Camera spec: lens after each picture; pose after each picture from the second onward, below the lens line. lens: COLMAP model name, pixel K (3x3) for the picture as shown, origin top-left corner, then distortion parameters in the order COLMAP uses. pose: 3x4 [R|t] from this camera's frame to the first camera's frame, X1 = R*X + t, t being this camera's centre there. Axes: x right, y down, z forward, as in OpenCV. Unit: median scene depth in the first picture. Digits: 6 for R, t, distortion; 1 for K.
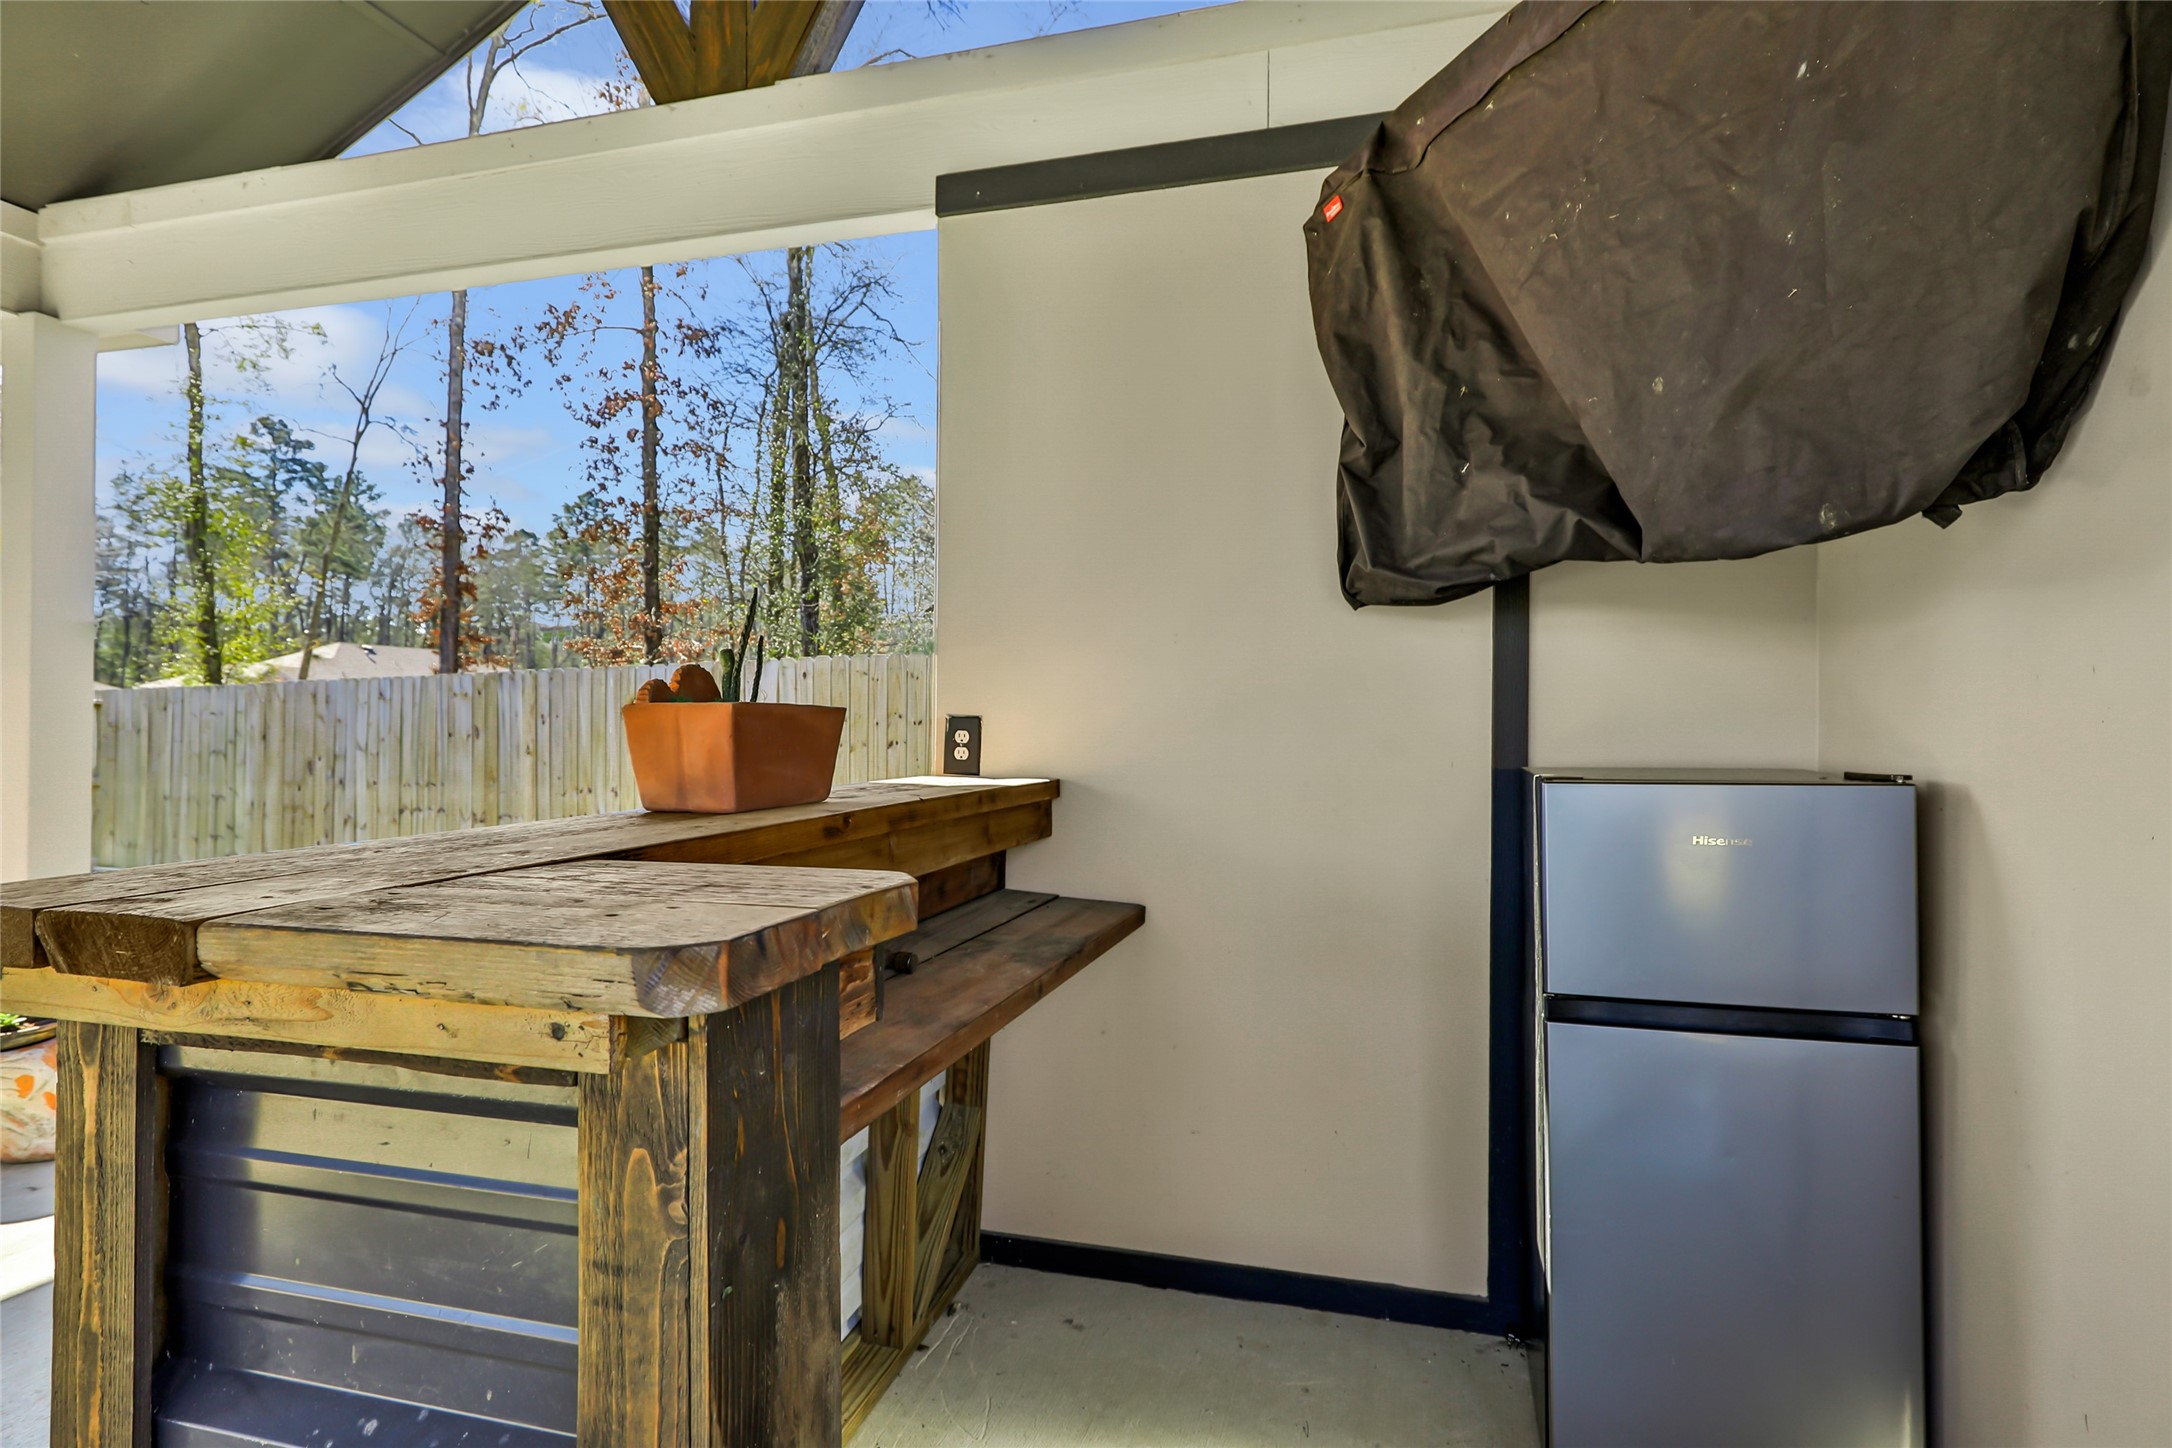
lens RADIAL K [[995.0, 0, 1093.3], [0, 995.0, 724.2], [0, 0, 1]] dist [0.018600, -0.001357]
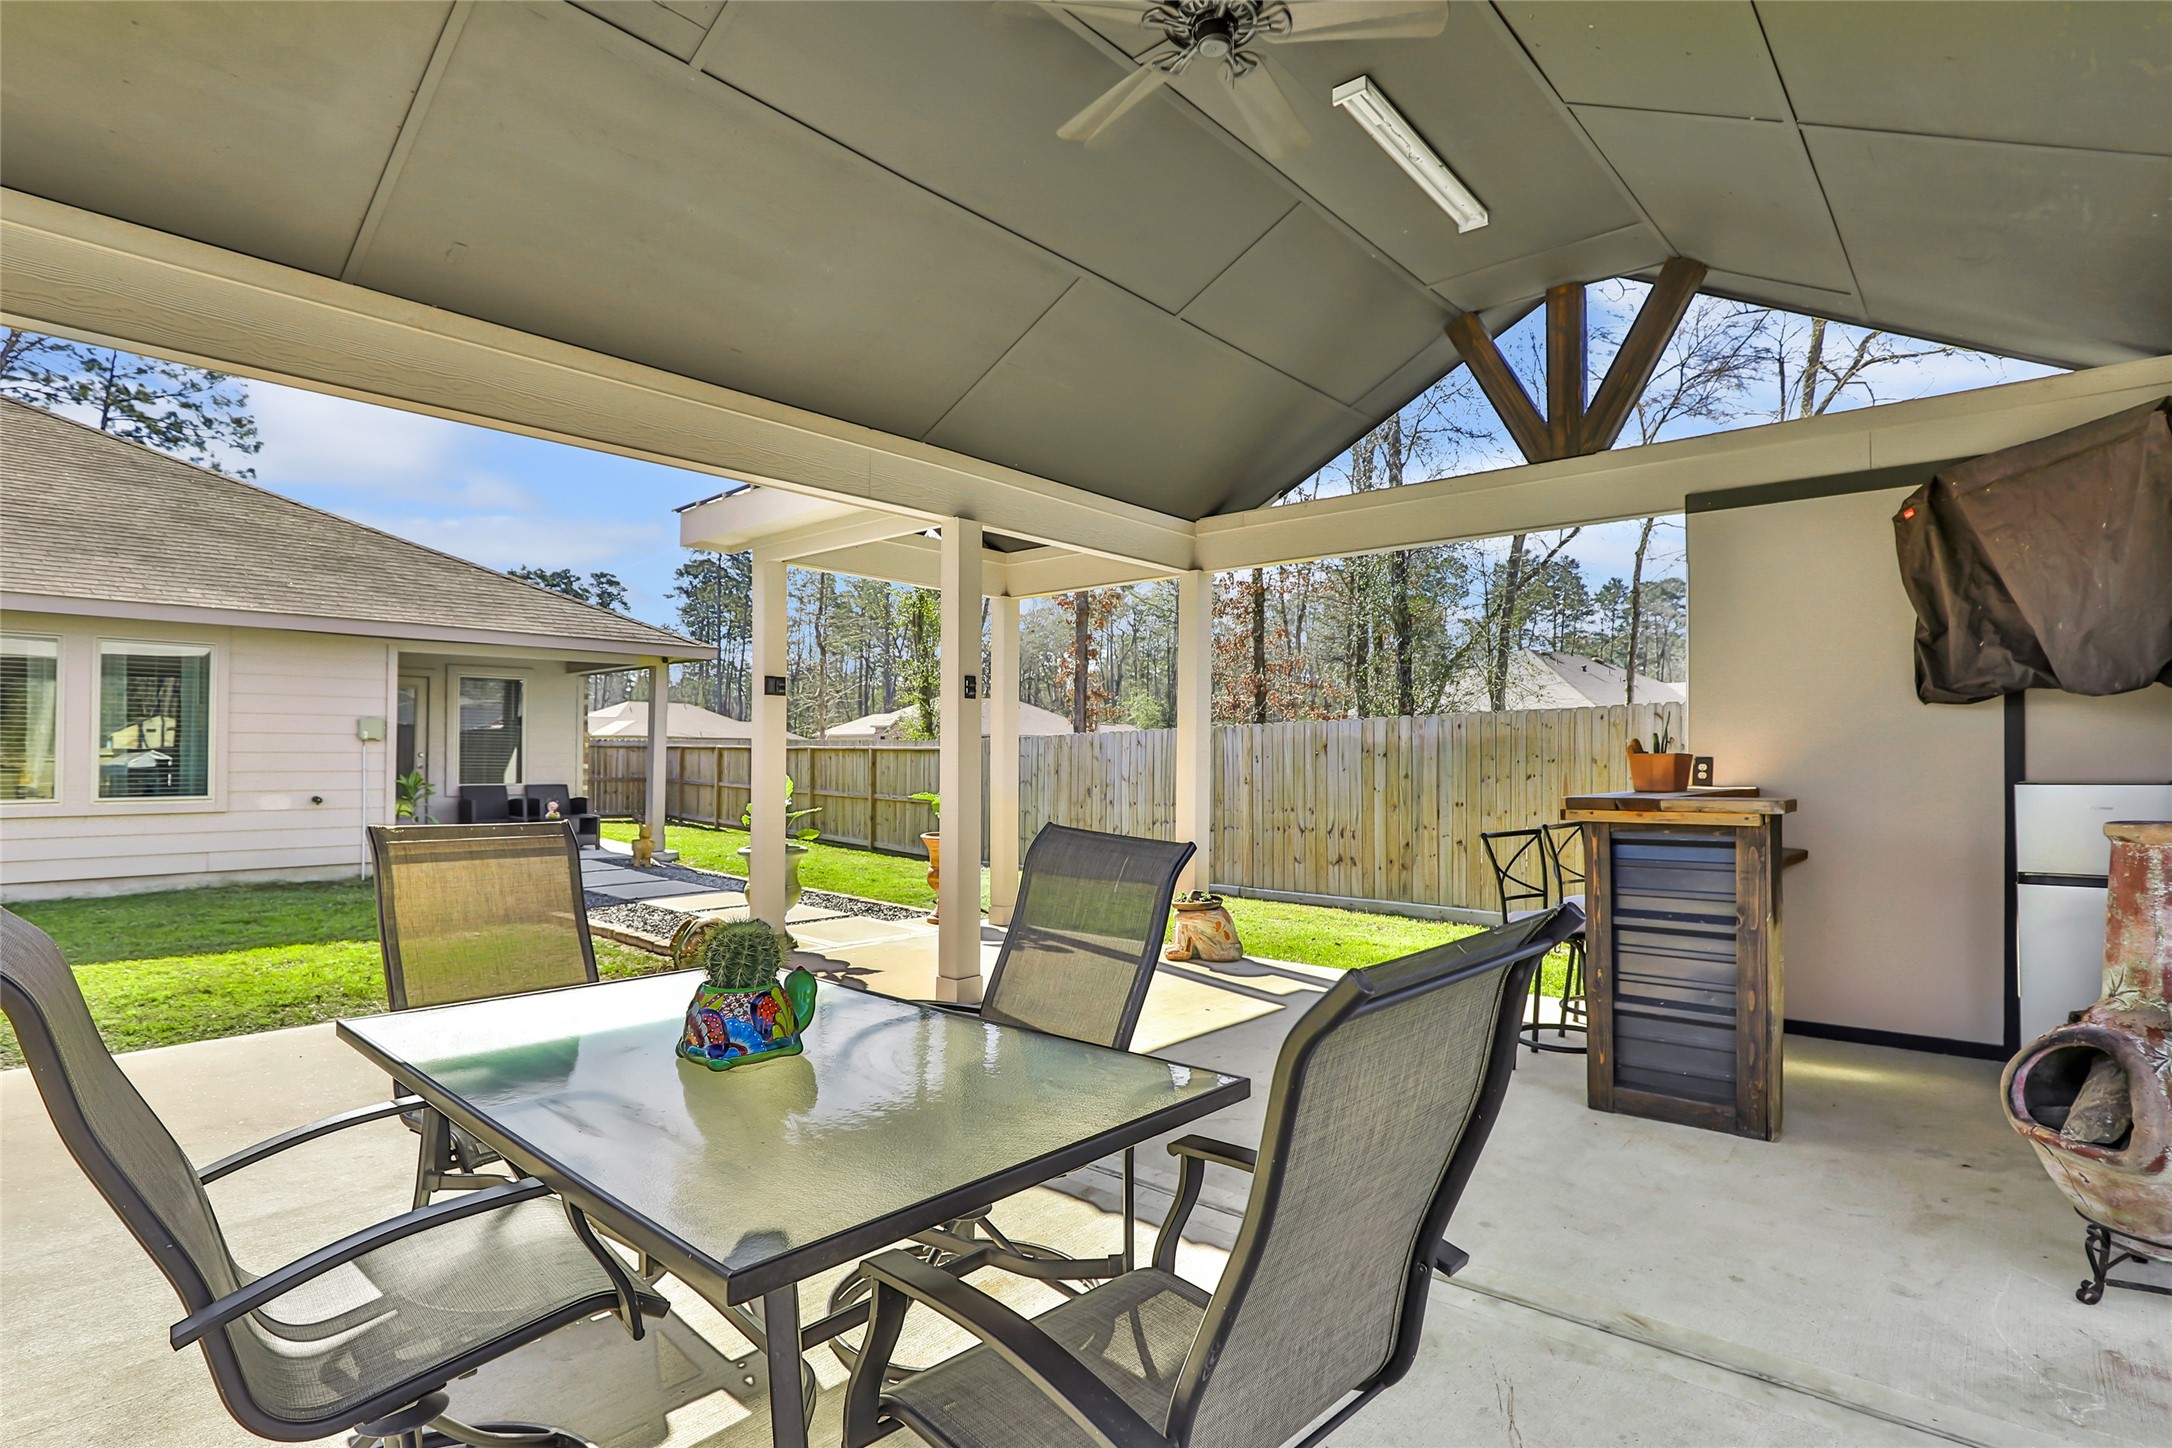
lens RADIAL K [[1034.0, 0, 1206.0], [0, 1034.0, 748.5], [0, 0, 1]] dist [-0.019315, -0.000334]
pose [[0.935216, -0.006966, -0.354010, -0.400531], [0.002109, 0.999898, -0.014102, 0.002107], [0.354073, 0.012441, 0.935135, -1.592517]]
